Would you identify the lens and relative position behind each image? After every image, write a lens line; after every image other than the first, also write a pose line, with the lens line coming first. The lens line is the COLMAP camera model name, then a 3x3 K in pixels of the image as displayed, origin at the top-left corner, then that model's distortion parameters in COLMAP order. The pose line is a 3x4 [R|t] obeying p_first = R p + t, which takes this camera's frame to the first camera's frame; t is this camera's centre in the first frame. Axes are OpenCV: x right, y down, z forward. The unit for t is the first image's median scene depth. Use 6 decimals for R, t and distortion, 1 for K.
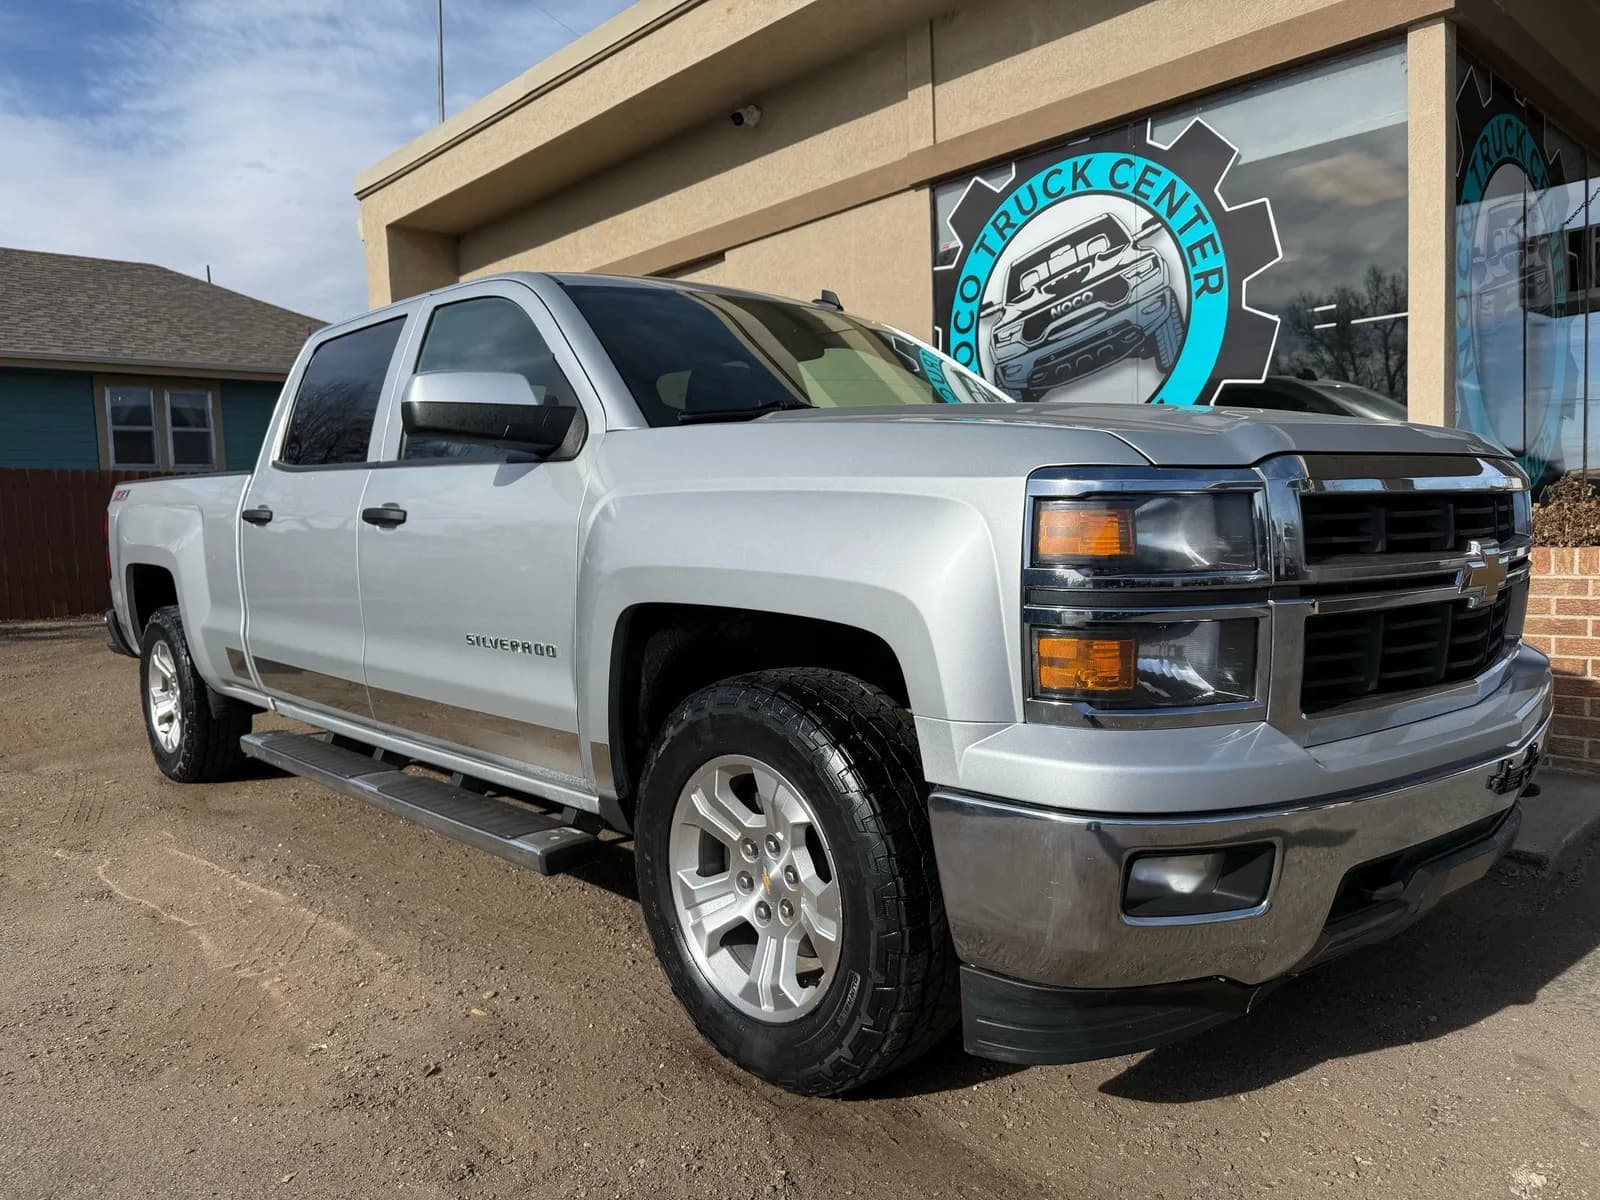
lens RADIAL K [[1141.8, 0, 784.4], [0, 1141.8, 604.4], [0, 0, 1]] dist [0.004120, -0.011441]
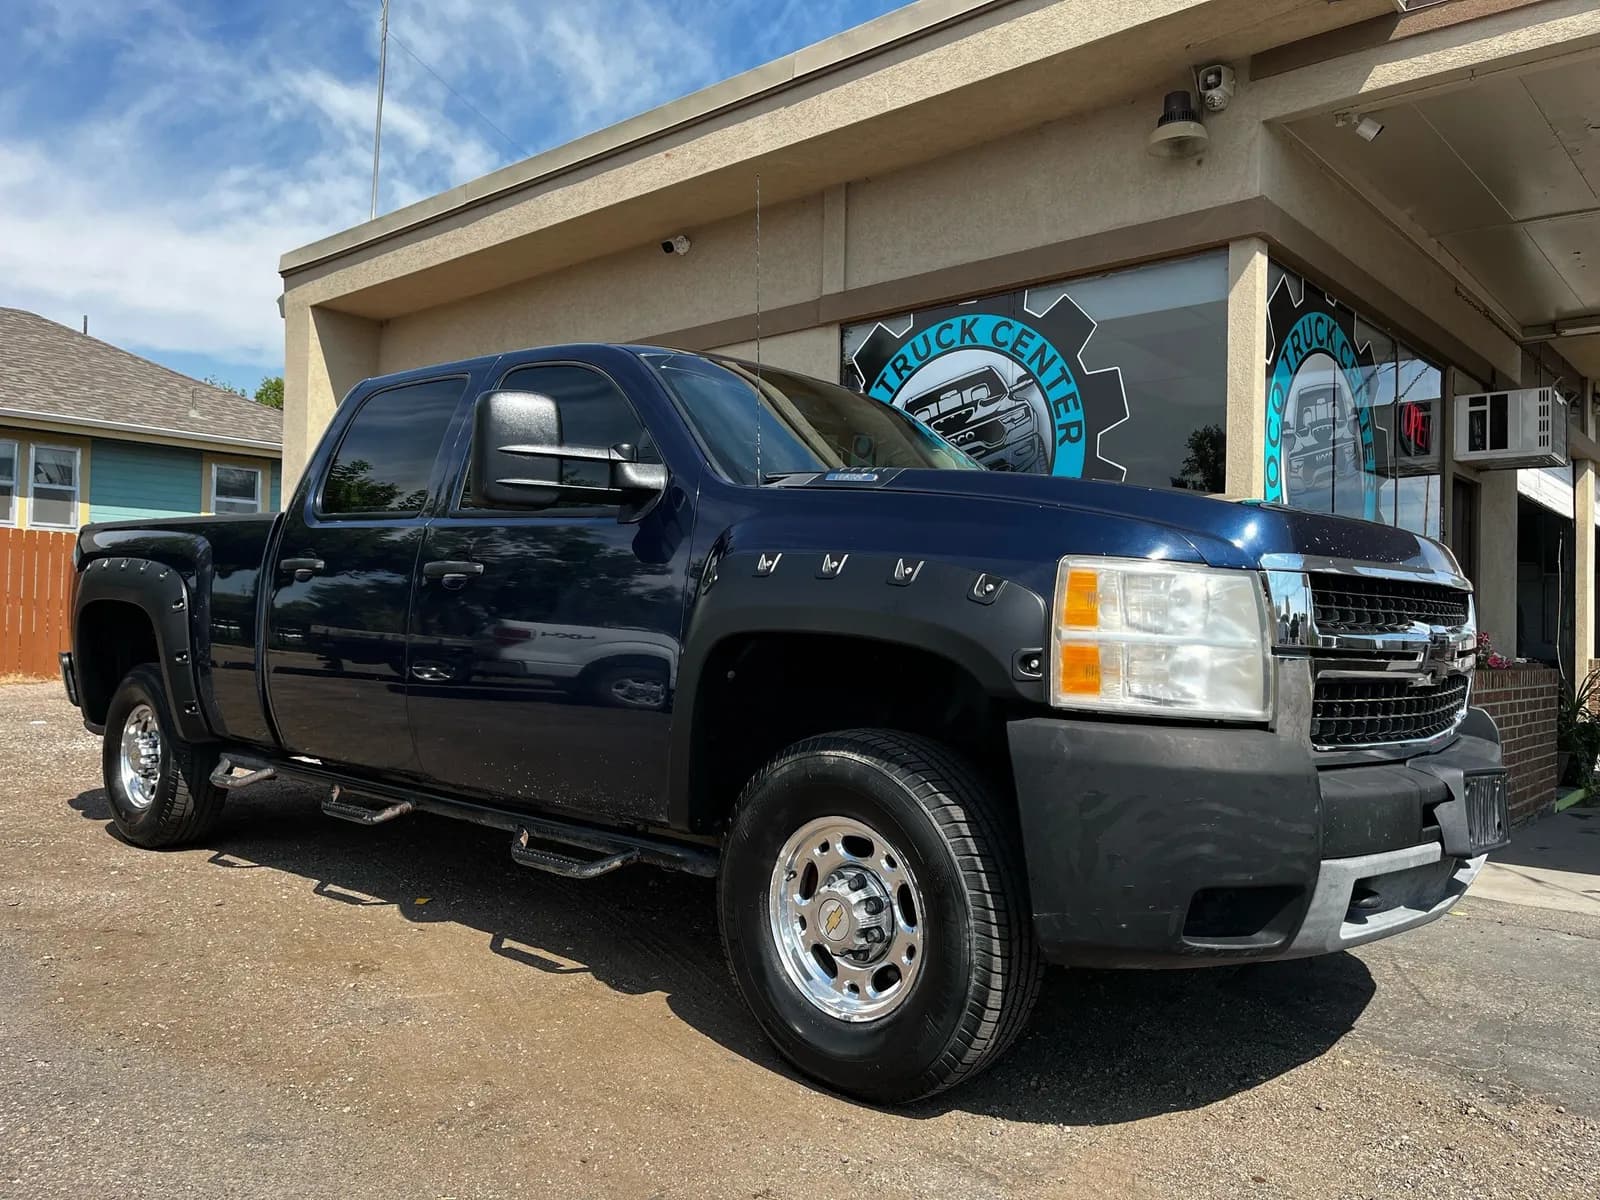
lens RADIAL K [[1215.6, 0, 796.8], [0, 1215.6, 590.6], [0, 0, 1]] dist [0.049897, -0.066167]
pose [[0.993588, 0.062239, 0.094387, -0.010955], [-0.052151, 0.993016, -0.105824, 0.021376], [-0.100314, 0.100223, 0.989895, -0.167505]]
